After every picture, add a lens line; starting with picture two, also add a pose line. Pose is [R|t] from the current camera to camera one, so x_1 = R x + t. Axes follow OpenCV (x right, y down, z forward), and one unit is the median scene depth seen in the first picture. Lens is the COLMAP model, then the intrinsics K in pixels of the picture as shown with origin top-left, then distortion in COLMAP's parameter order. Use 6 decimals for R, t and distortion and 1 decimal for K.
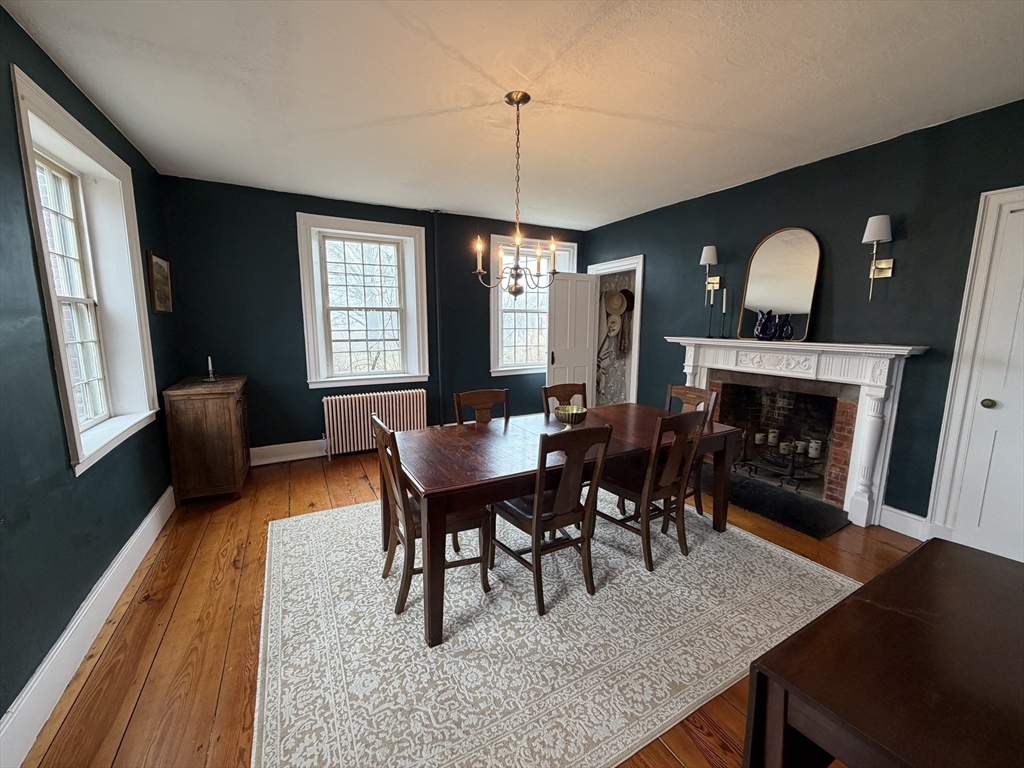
lens RADIAL K [[406.6, 0, 507.9], [0, 406.6, 383.5], [0, 0, 1]] dist [-0.001854, 0.000013]
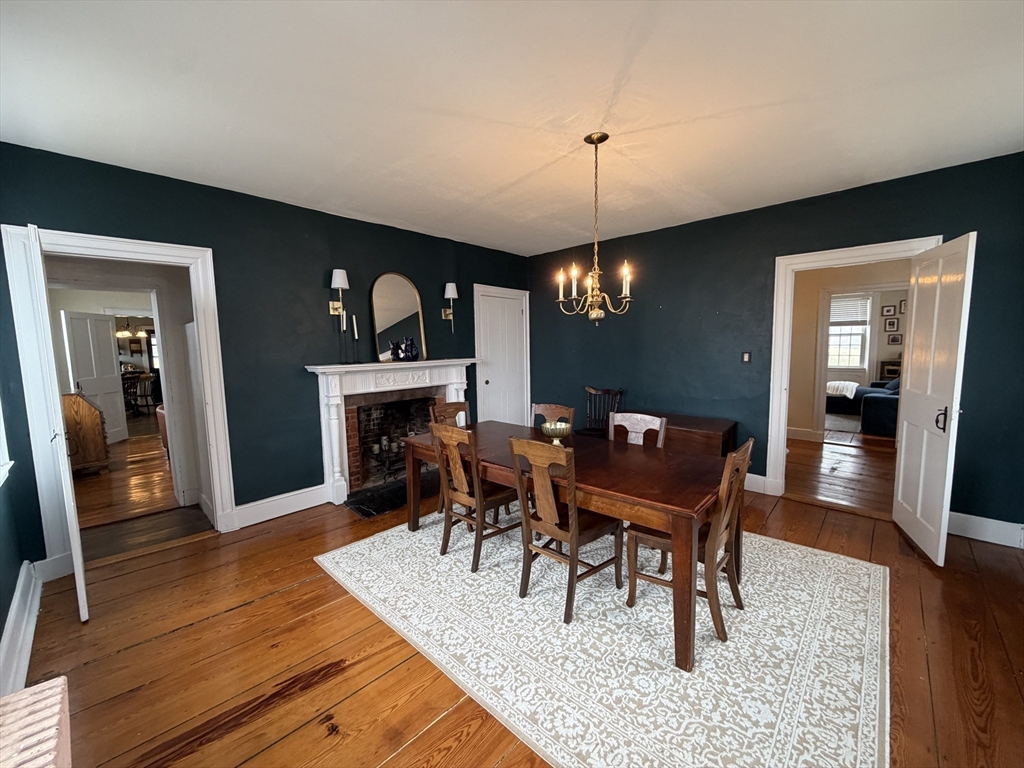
lens RADIAL K [[406.6, 0, 513.1], [0, 406.6, 381.9], [0, 0, 1]] dist [-0.001854, 0.000013]
pose [[-0.325328, -0.088460, 0.941455, -0.516845], [0.155728, 0.977008, 0.145614, -0.141851], [-0.932690, 0.193983, -0.304072, 0.883074]]
